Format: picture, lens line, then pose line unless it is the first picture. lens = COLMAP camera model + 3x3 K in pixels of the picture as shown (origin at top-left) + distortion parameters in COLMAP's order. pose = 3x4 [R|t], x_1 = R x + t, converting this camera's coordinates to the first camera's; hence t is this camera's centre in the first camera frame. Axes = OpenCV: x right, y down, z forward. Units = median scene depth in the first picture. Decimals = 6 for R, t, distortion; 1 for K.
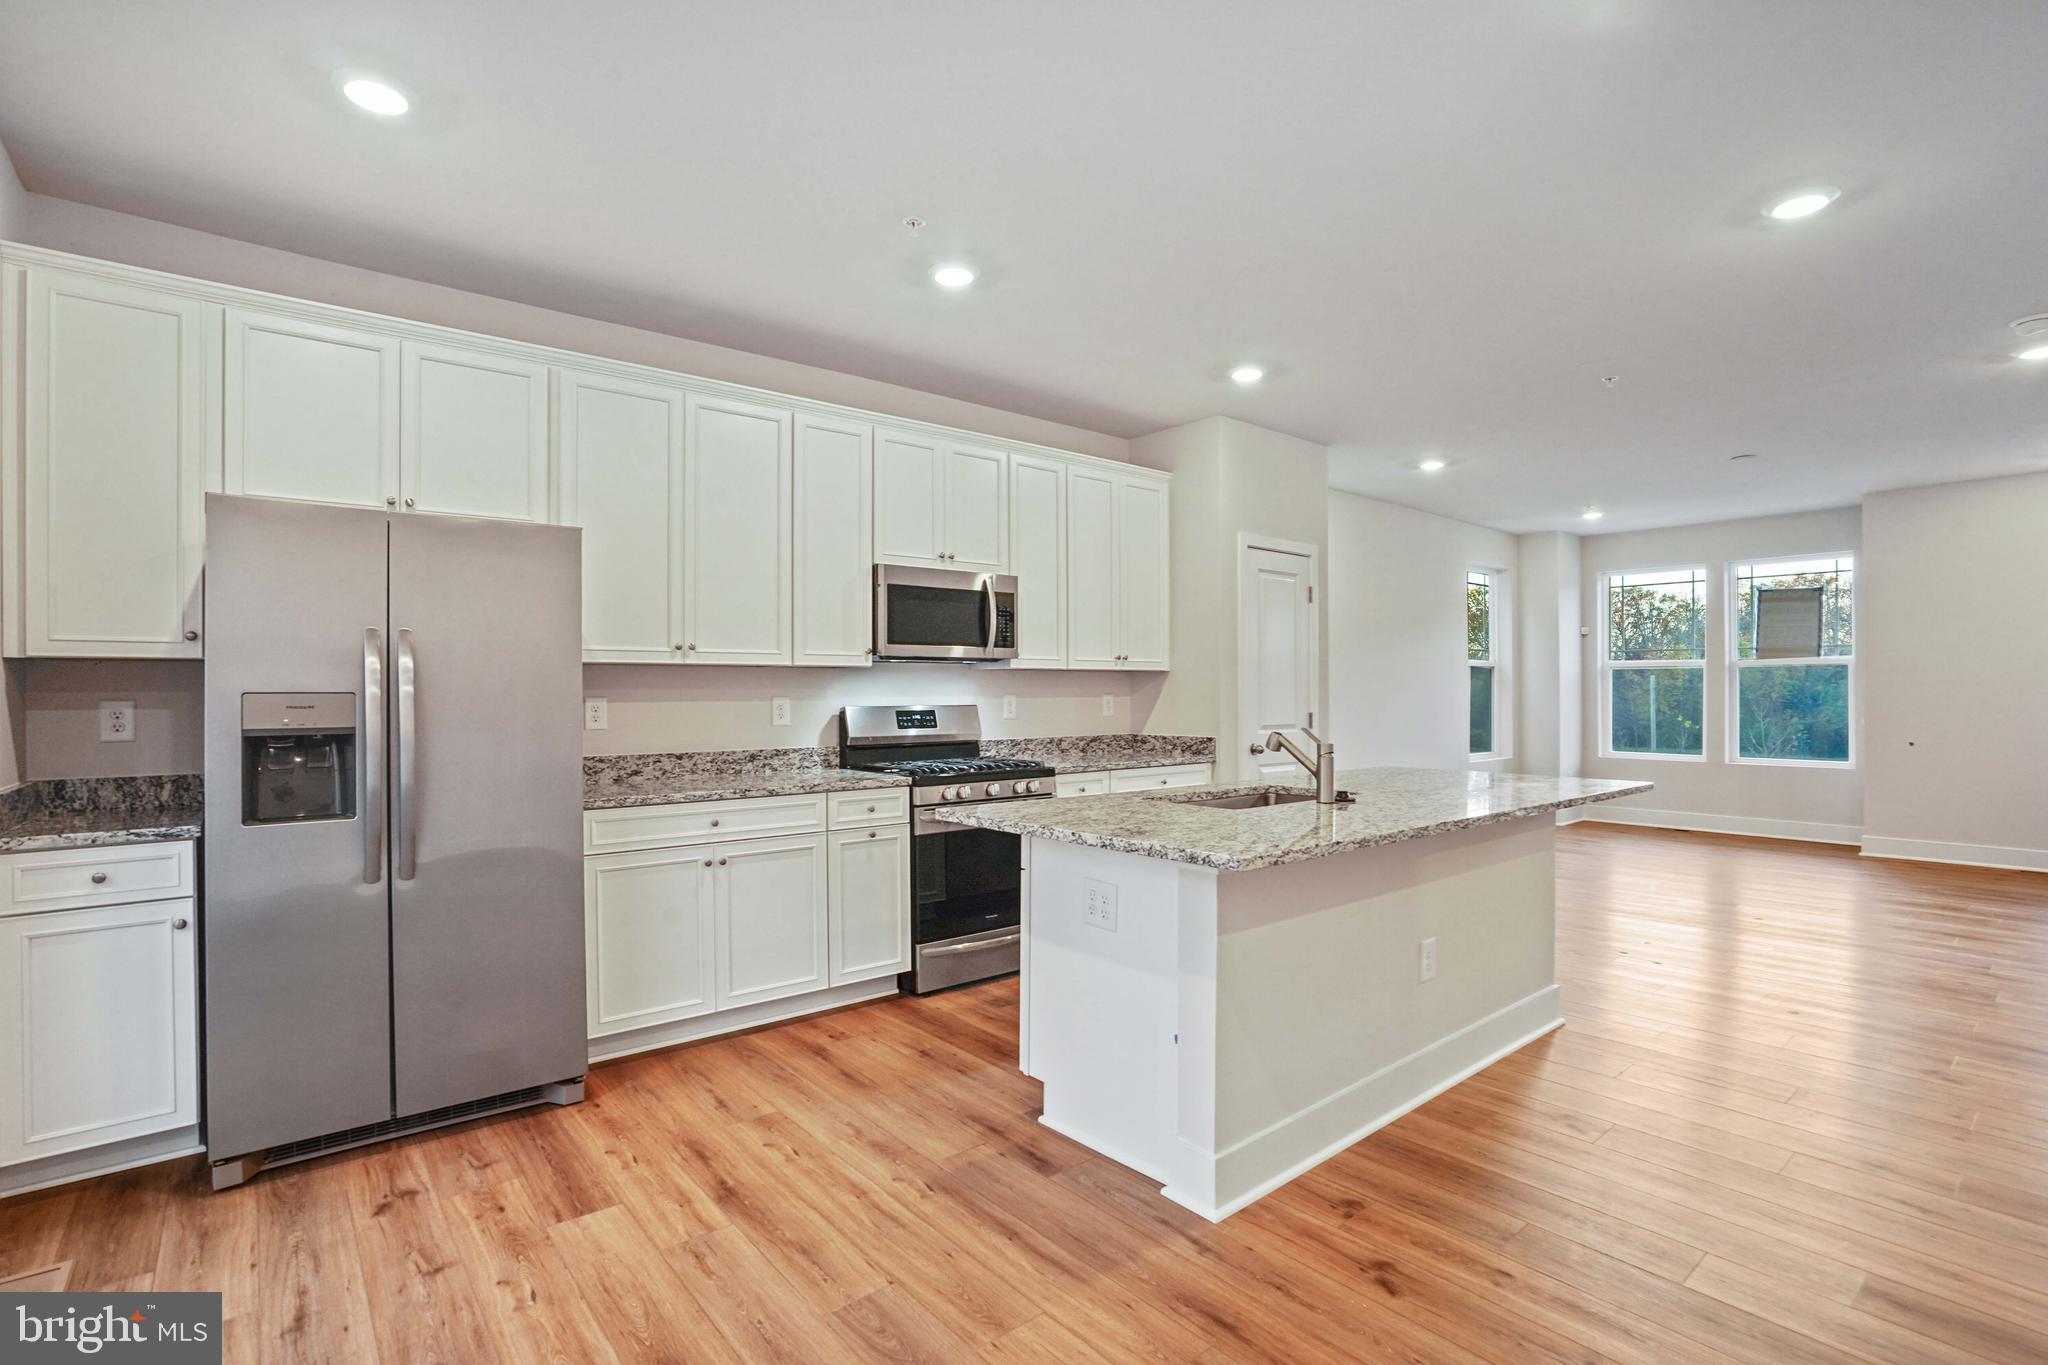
lens RADIAL K [[954.9, 0, 1024.0], [0, 954.9, 682.5], [0, 0, 1]] dist [-0.022122, -0.000159]
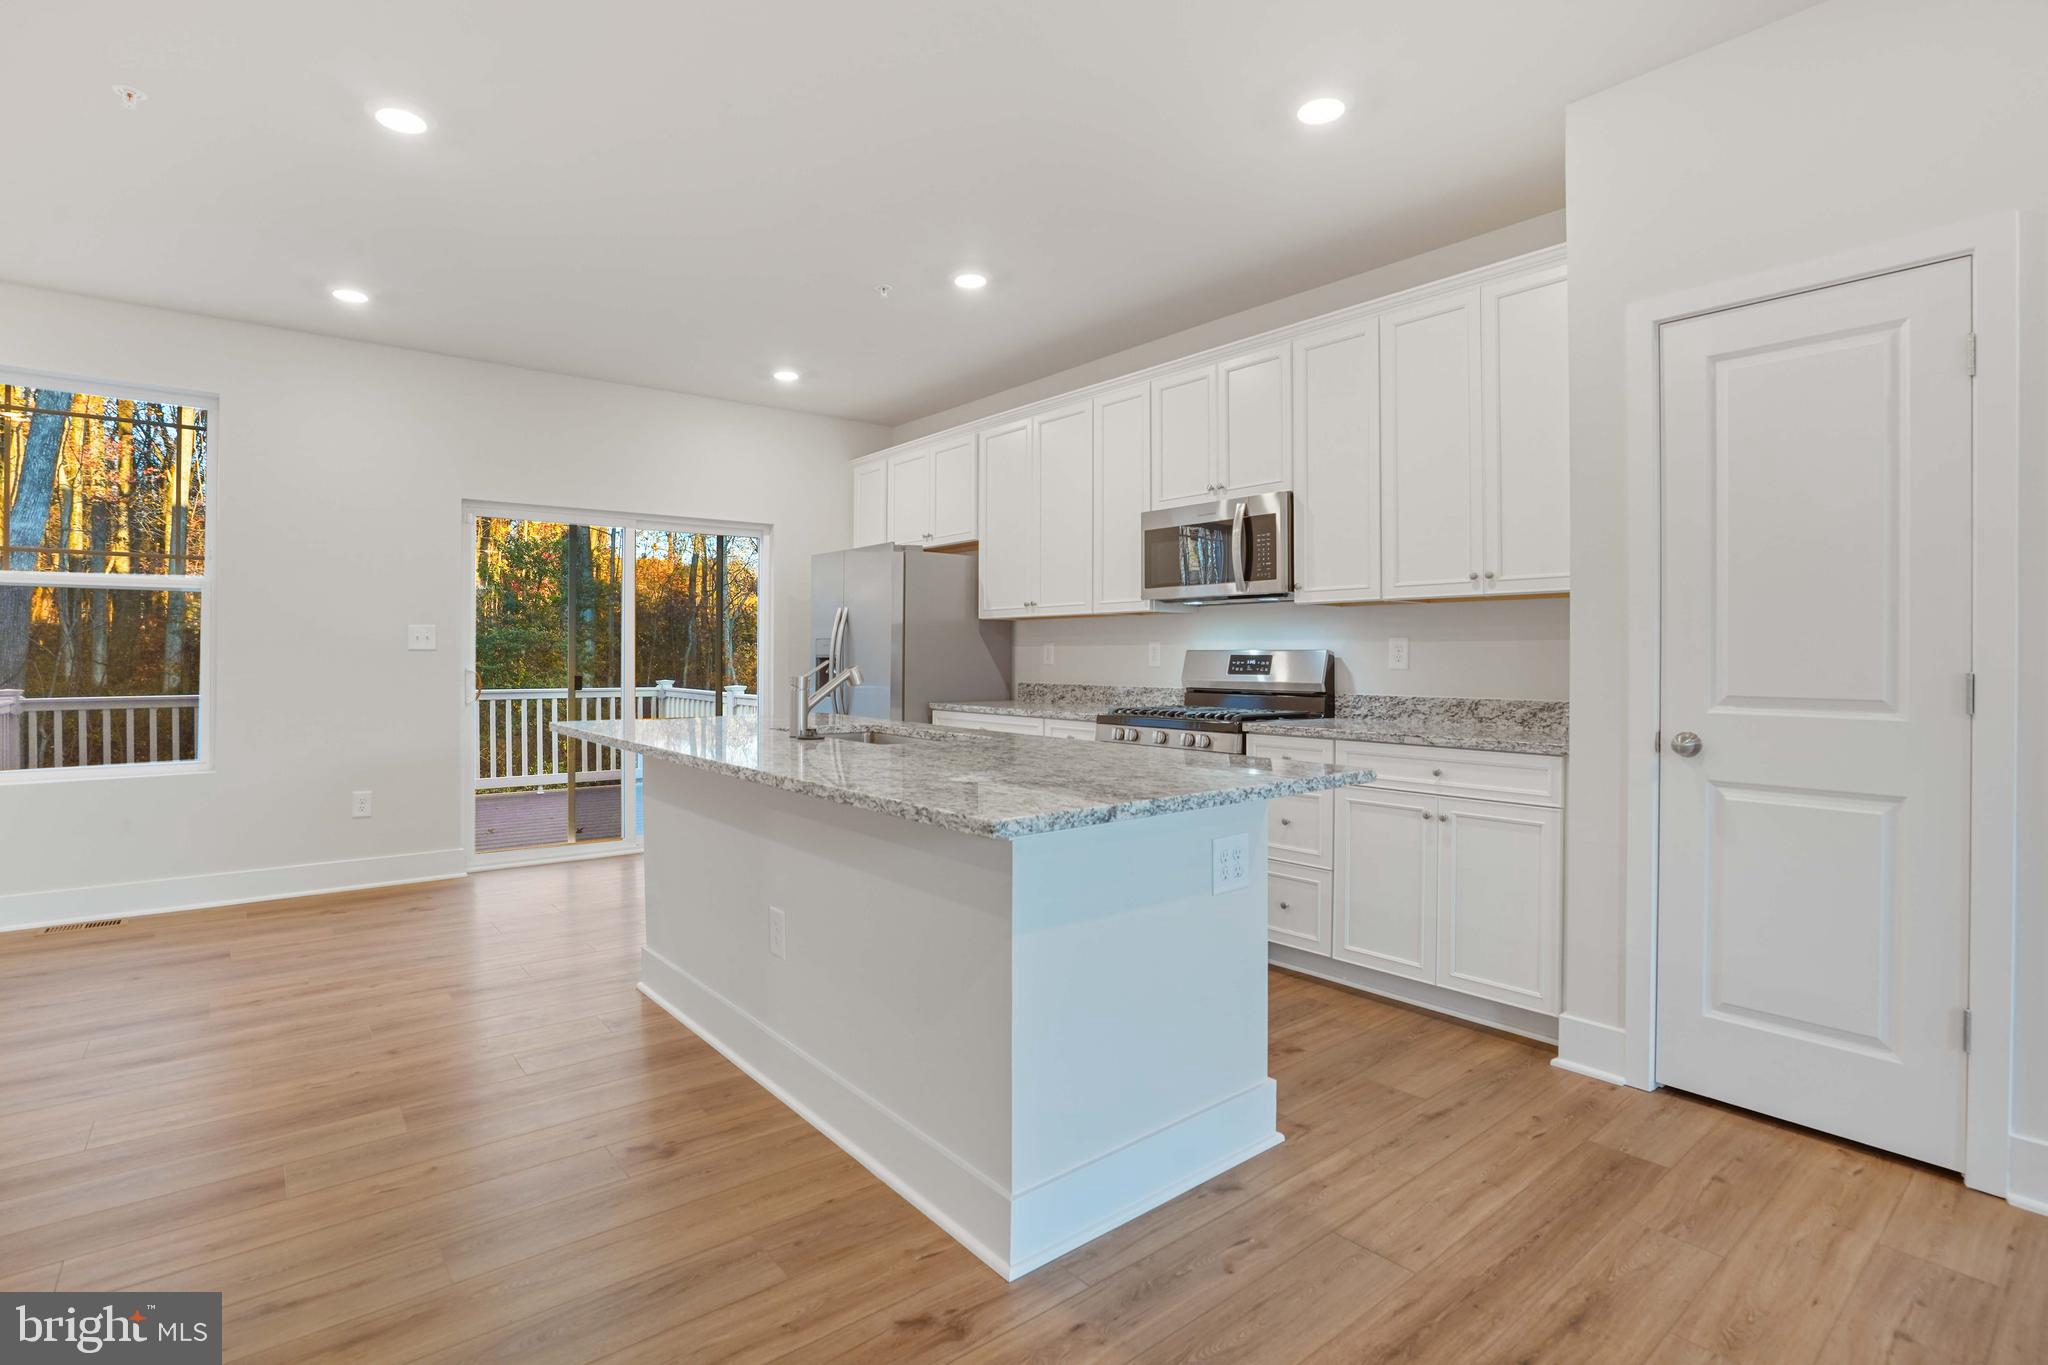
lens RADIAL K [[990.9, 0, 1024.2], [0, 990.9, 656.6], [0, 0, 1]] dist [-0.017286, 0.000369]
pose [[-0.014742, 0.000637, -0.999891, 0.891318], [0.006288, 0.999980, 0.000544, 0.030396], [0.999872, -0.006279, -0.014746, 0.839994]]
